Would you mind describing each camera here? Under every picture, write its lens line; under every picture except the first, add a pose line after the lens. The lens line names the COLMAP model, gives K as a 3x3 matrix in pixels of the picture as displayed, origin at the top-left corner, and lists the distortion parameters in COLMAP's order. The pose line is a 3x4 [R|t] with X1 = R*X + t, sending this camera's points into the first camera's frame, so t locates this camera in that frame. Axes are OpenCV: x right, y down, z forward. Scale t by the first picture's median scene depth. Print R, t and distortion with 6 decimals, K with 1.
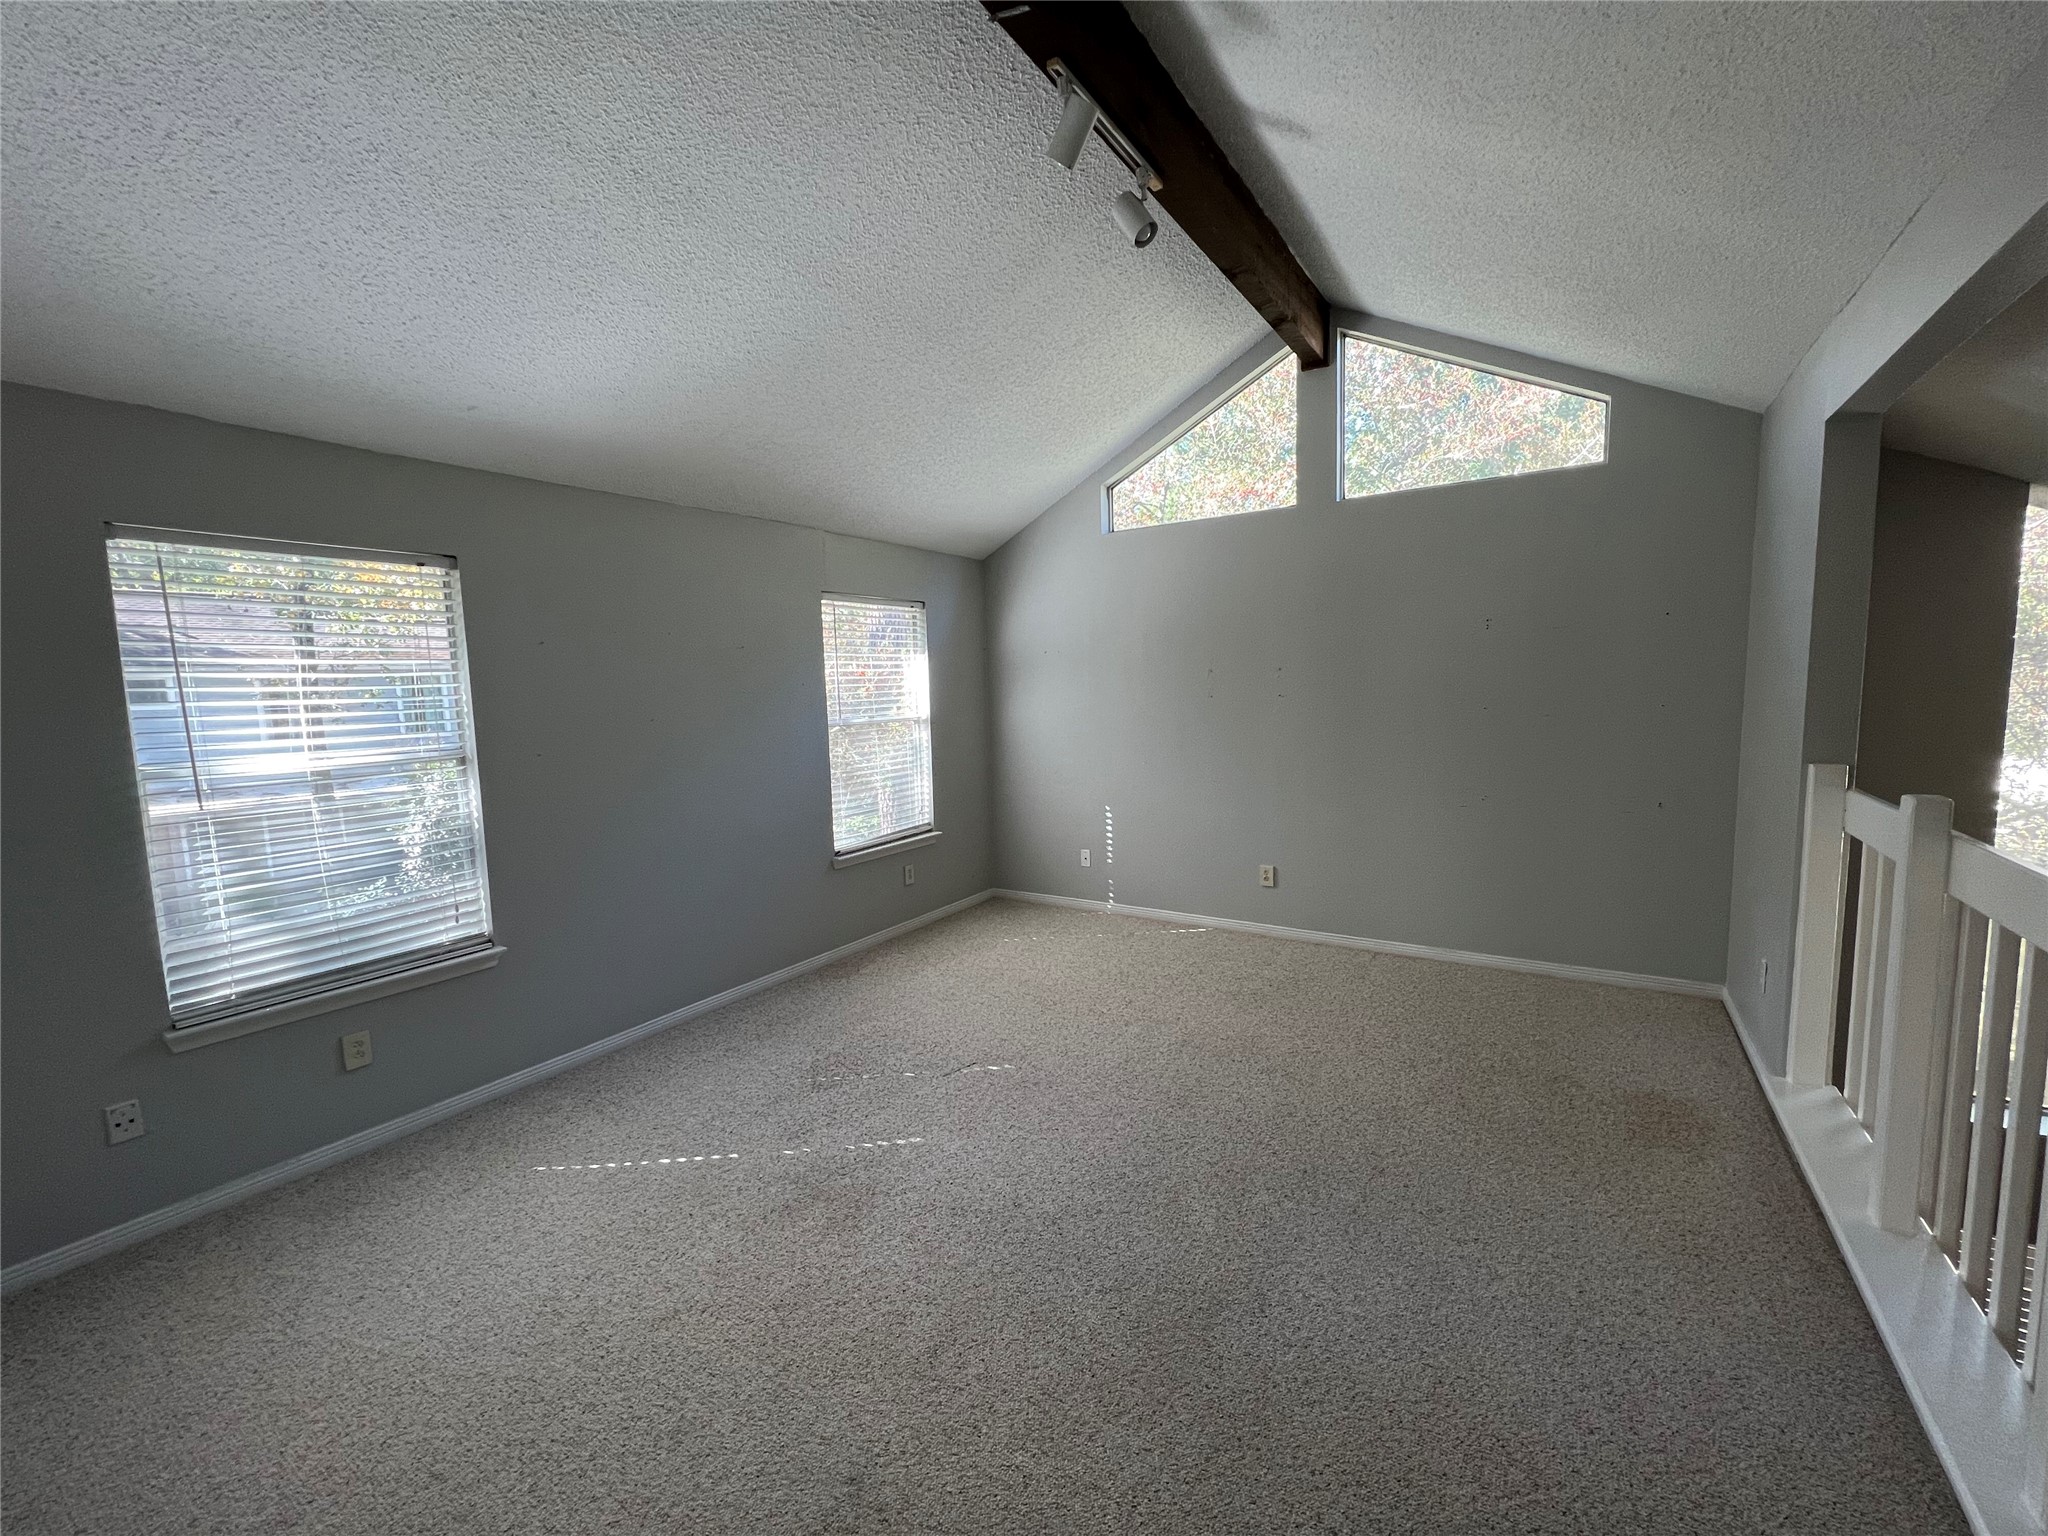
lens RADIAL K [[819.7, 0, 1017.8], [0, 819.7, 767.9], [0, 0, 1]] dist [0.002442, 0.000149]
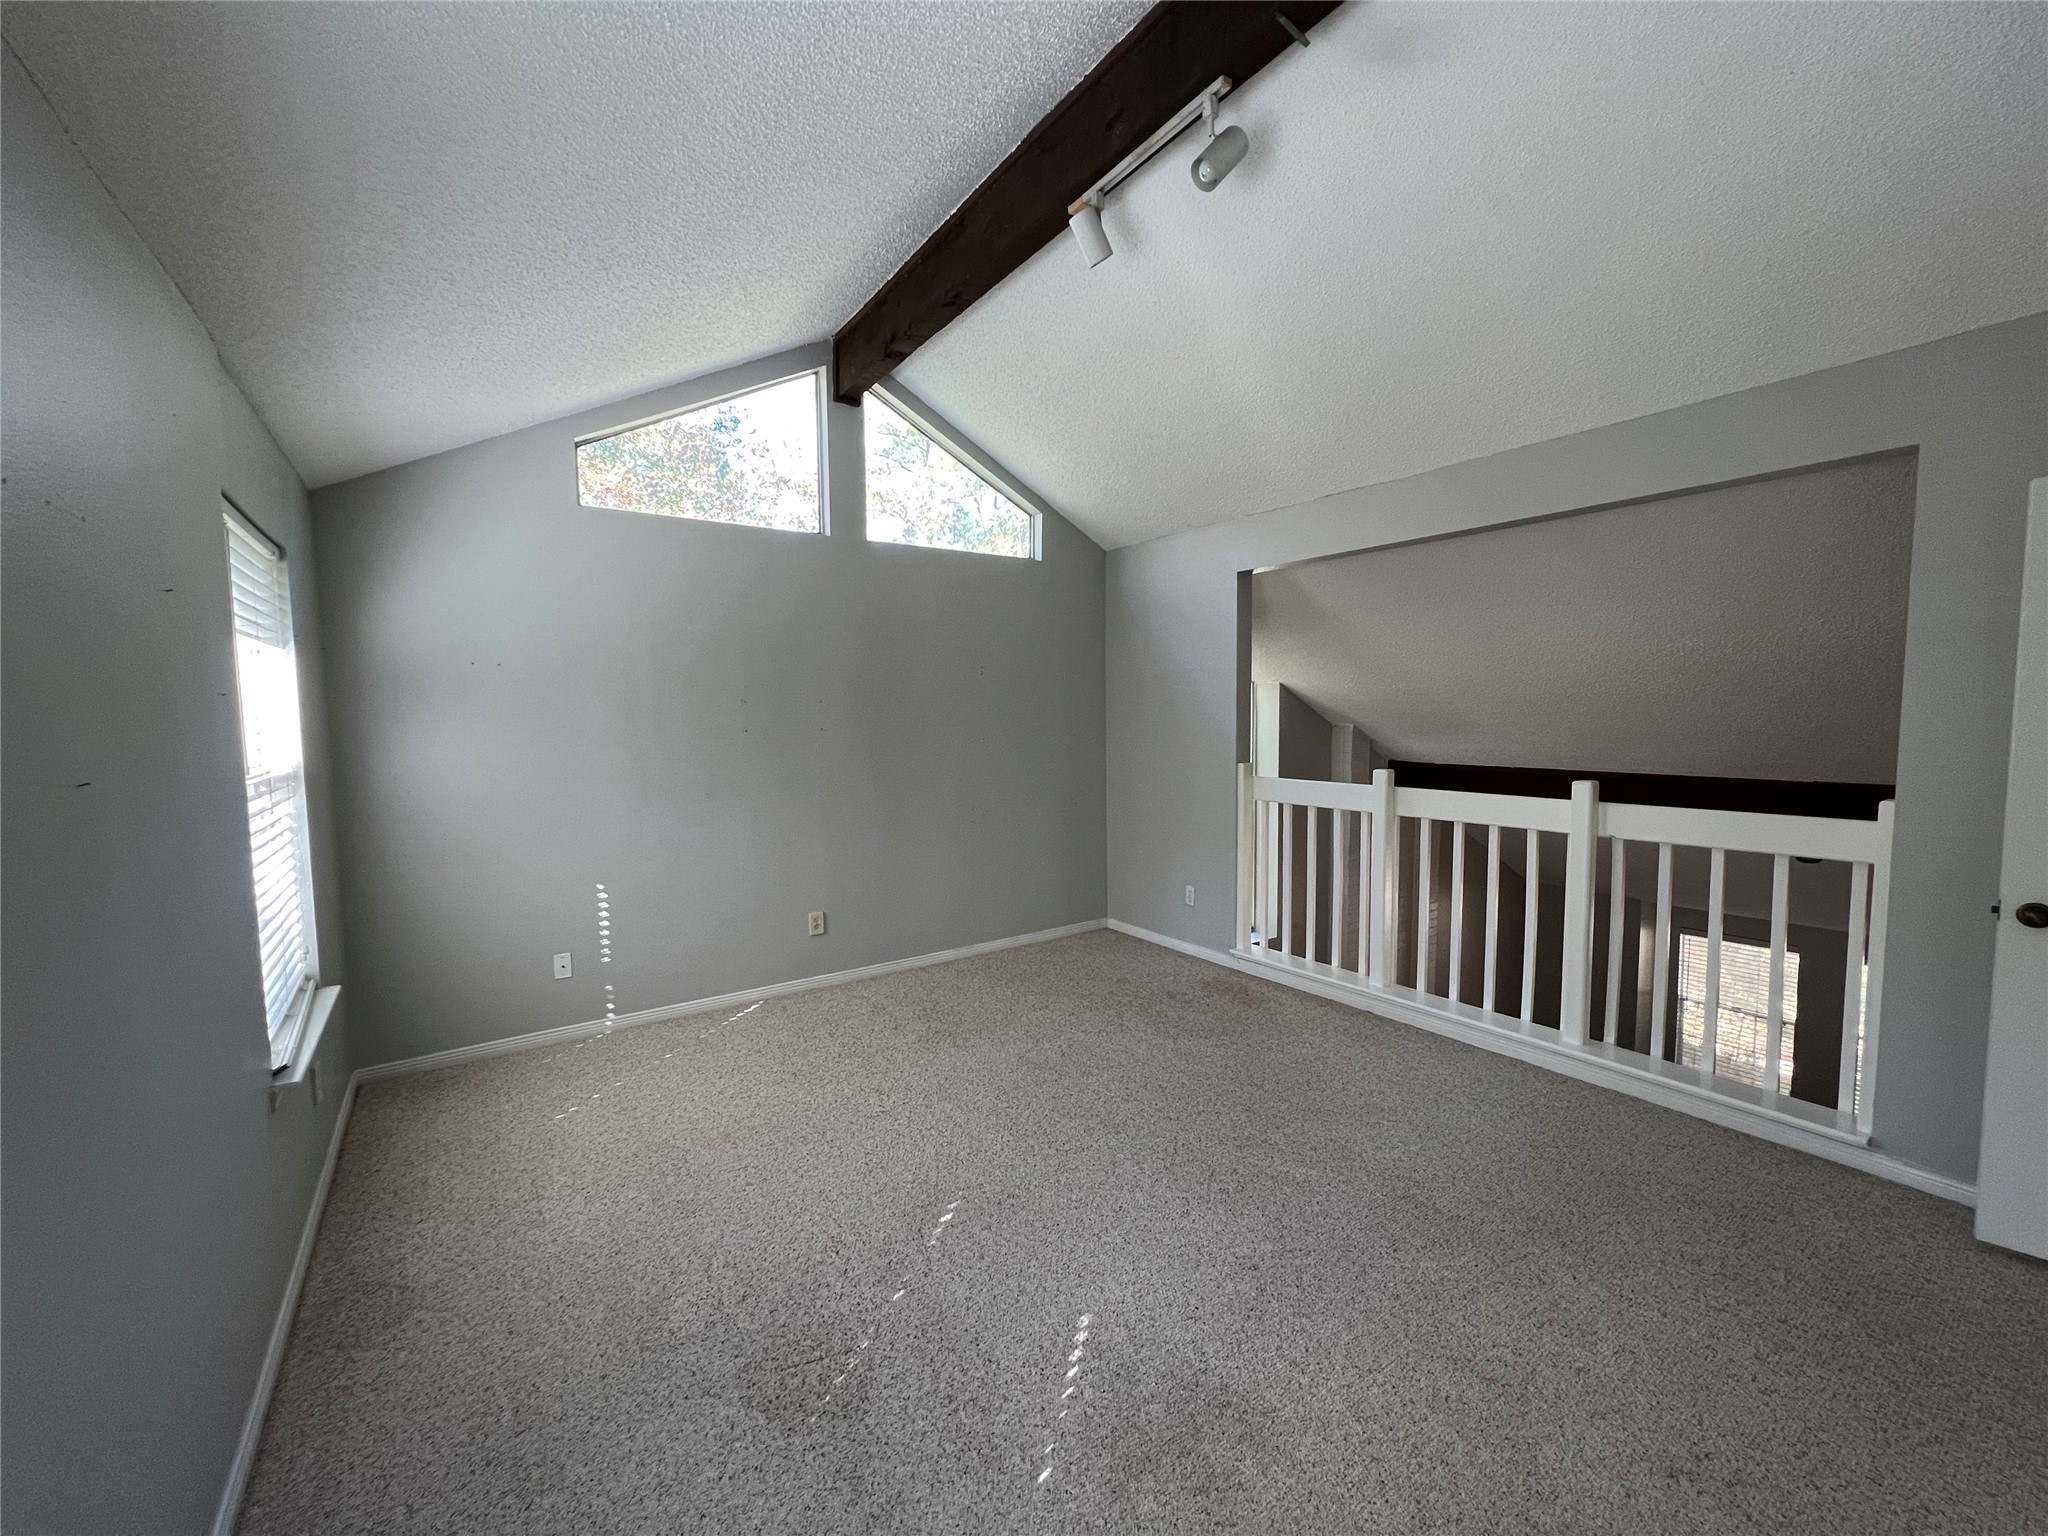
lens RADIAL K [[819.2, 0, 1019.2], [0, 819.2, 769.5], [0, 0, 1]] dist [-0.001376, -0.000049]
pose [[0.374579, -0.041337, 0.926273, -0.472021], [0.093815, 0.995568, 0.006491, -0.026847], [-0.922437, 0.084467, 0.376797, 0.434830]]
